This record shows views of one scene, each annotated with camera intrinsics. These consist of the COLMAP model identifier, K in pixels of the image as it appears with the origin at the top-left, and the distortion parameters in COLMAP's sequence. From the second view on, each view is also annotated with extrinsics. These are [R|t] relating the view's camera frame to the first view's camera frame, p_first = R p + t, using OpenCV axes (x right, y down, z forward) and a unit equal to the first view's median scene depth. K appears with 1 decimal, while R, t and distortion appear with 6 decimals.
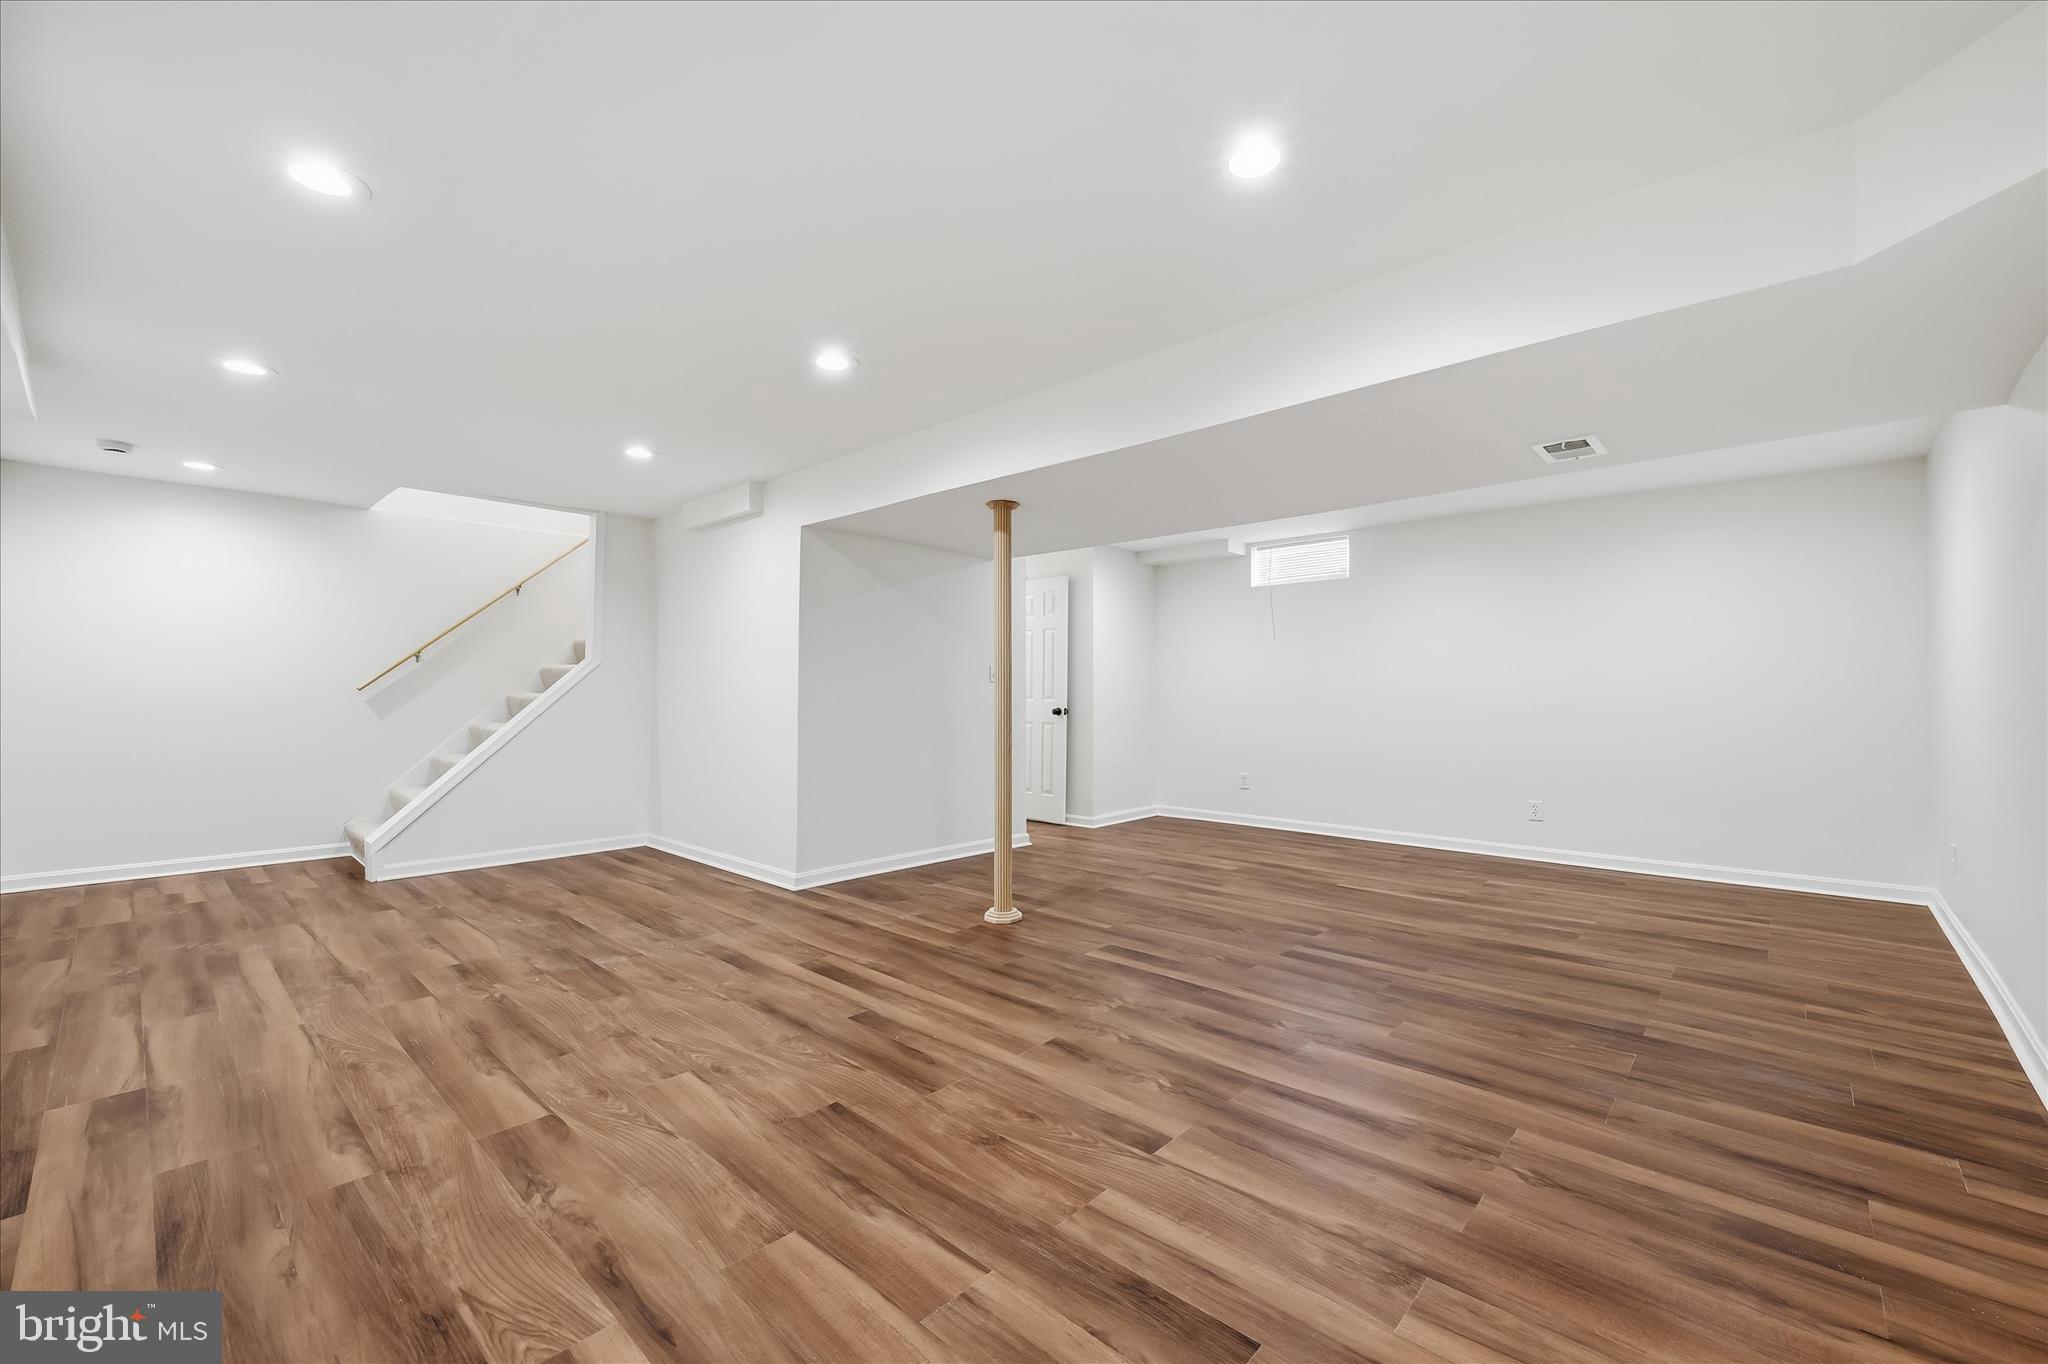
lens RADIAL K [[854.0, 0, 1004.8], [0, 854.0, 684.8], [0, 0, 1]] dist [0.000555, 0.000174]
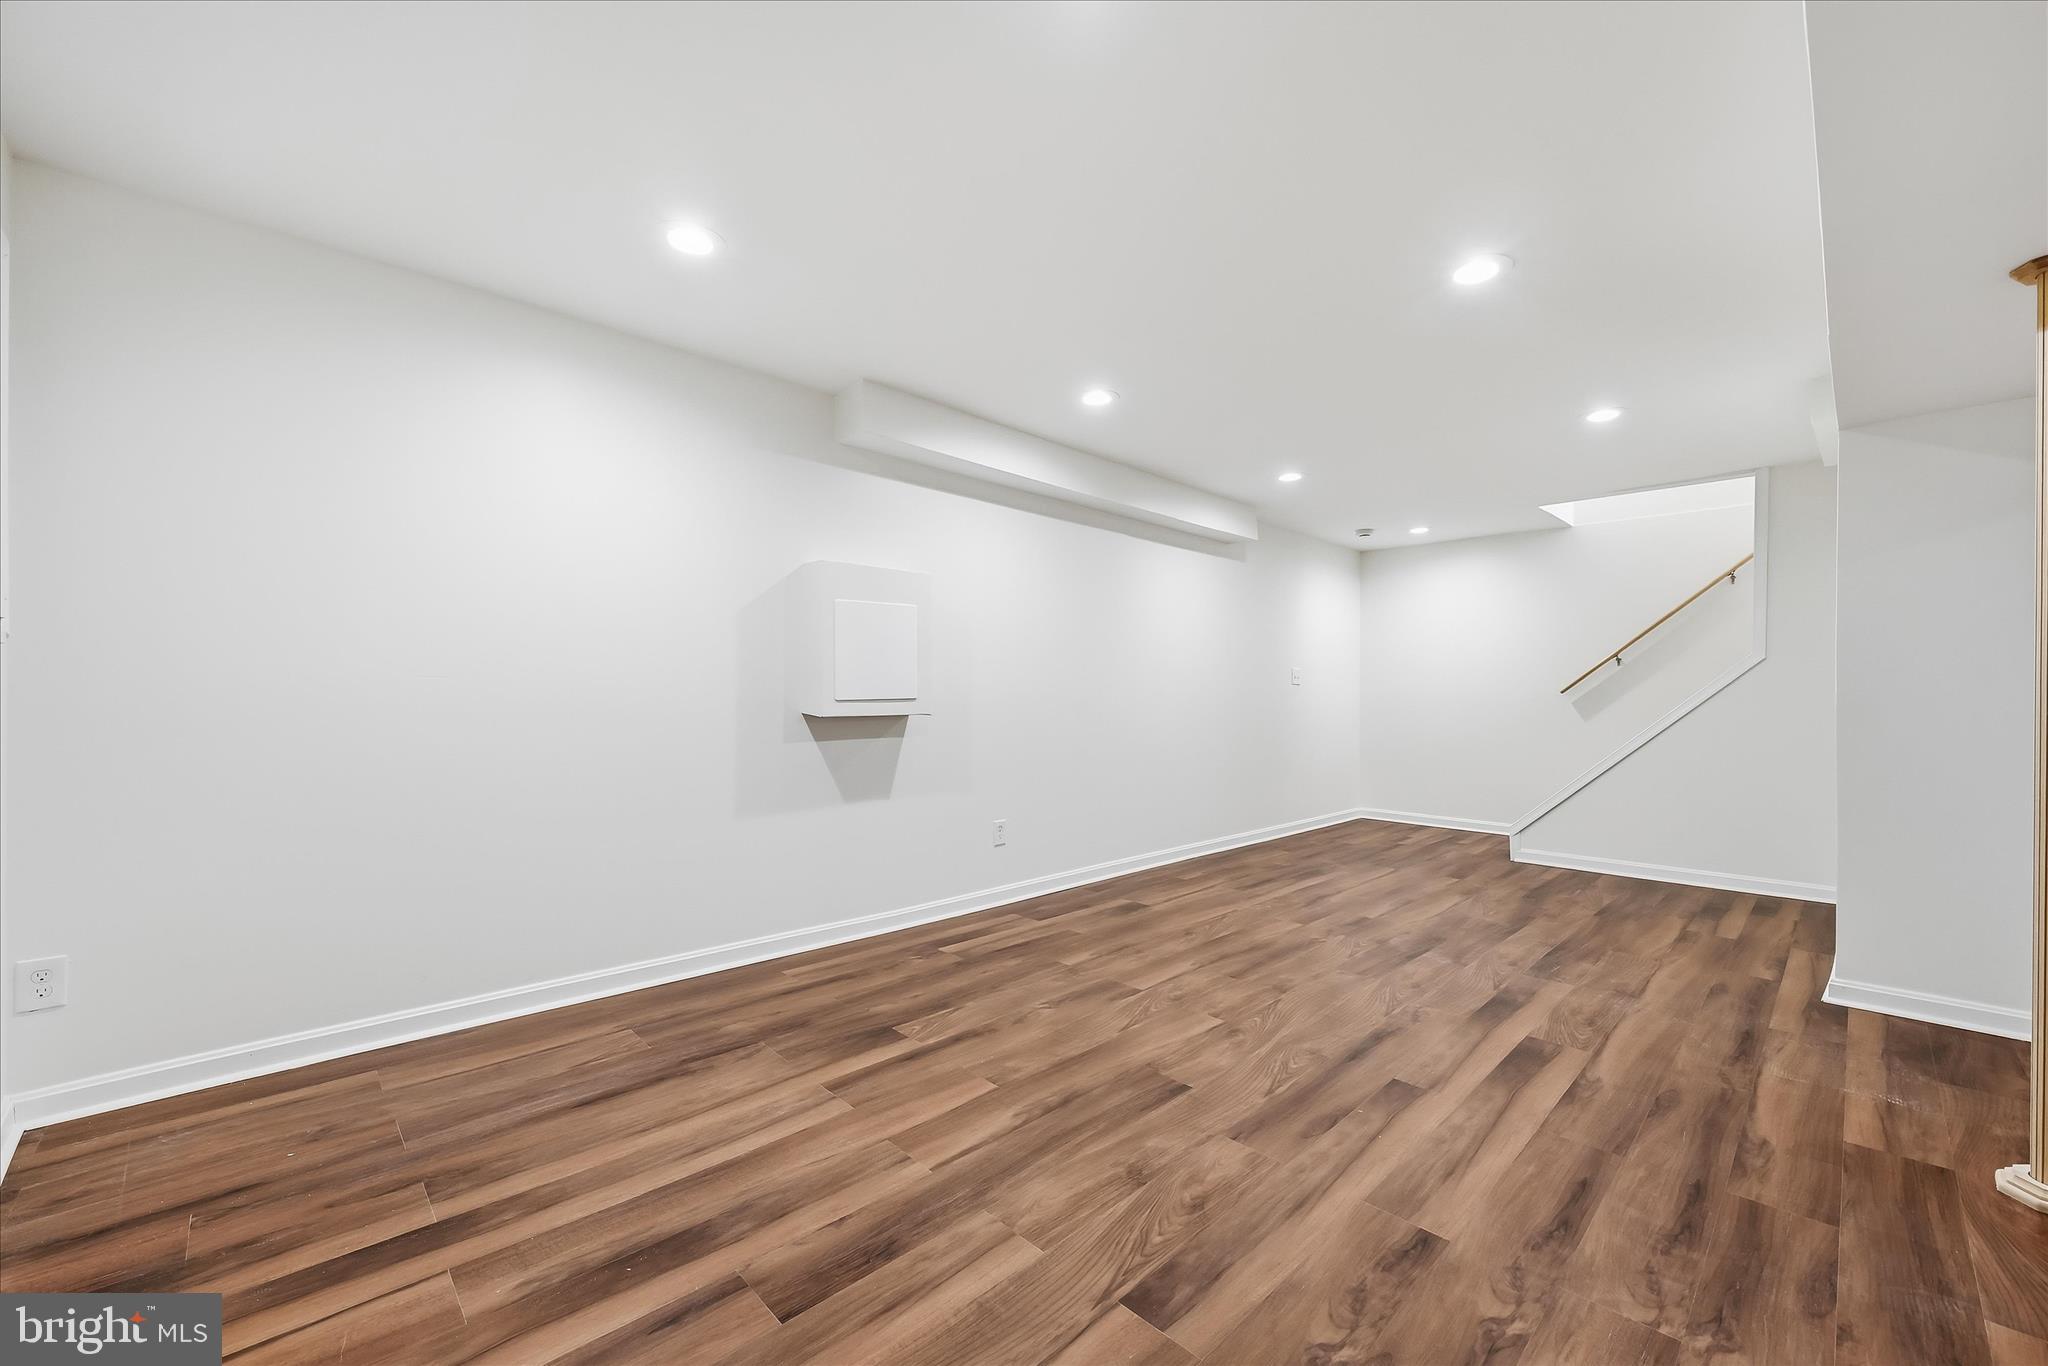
lens RADIAL K [[854.0, 0, 1004.8], [0, 854.0, 685.8], [0, 0, 1]] dist [0.000555, 0.000174]
pose [[-0.101535, -0.014846, -0.994721, 0.786854], [0.003243, 0.999878, -0.015254, 0.033228], [0.994827, -0.004775, -0.101474, 0.846270]]
